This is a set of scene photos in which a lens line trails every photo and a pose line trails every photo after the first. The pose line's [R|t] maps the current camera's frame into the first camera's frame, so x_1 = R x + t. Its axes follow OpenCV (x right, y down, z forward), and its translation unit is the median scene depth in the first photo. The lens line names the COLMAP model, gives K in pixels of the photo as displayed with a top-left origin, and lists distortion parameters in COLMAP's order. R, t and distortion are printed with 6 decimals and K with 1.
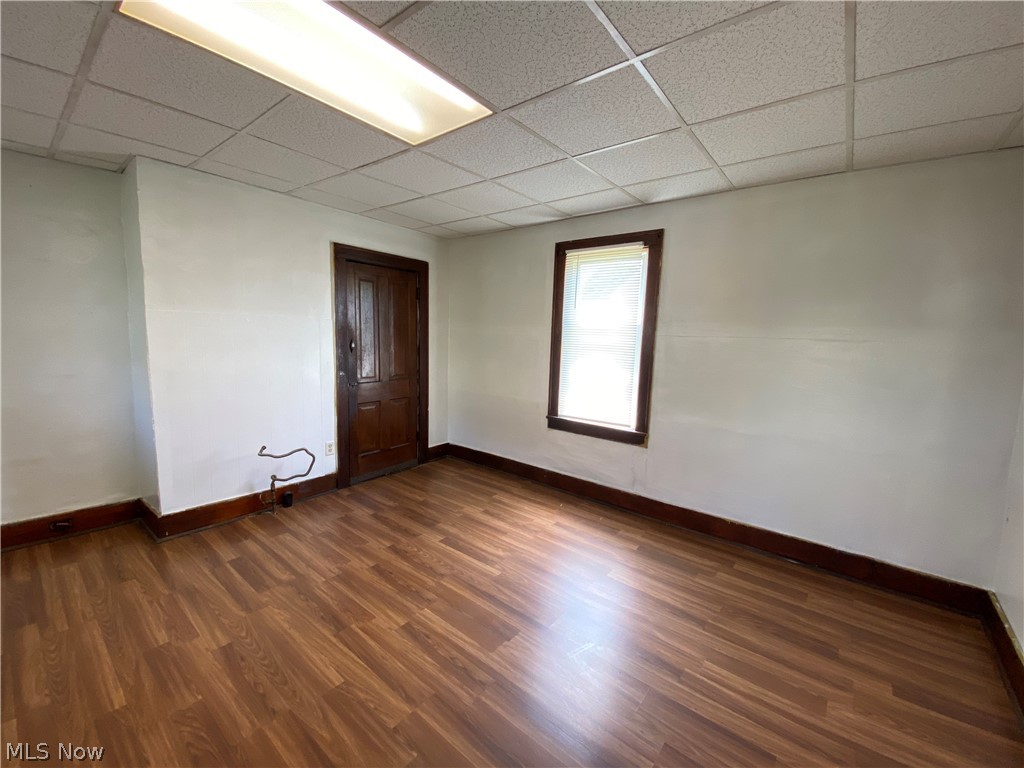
lens RADIAL K [[416.5, 0, 513.4], [0, 416.5, 386.6], [0, 0, 1]] dist [-0.016568, -0.000694]
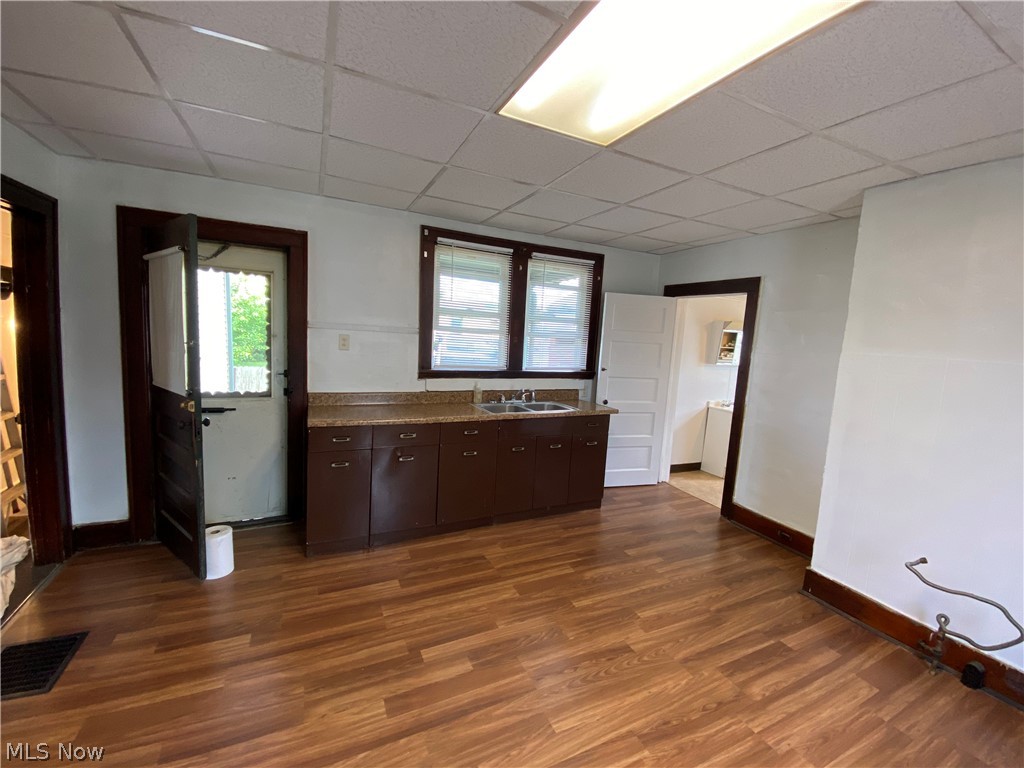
lens RADIAL K [[416.5, 0, 511.4], [0, 416.5, 382.5], [0, 0, 1]] dist [-0.016568, -0.000694]
pose [[-0.437116, 0.043722, -0.898342, 0.322434], [-0.182131, 0.973821, 0.136017, -0.123788], [0.880771, 0.223072, -0.417710, 0.826171]]
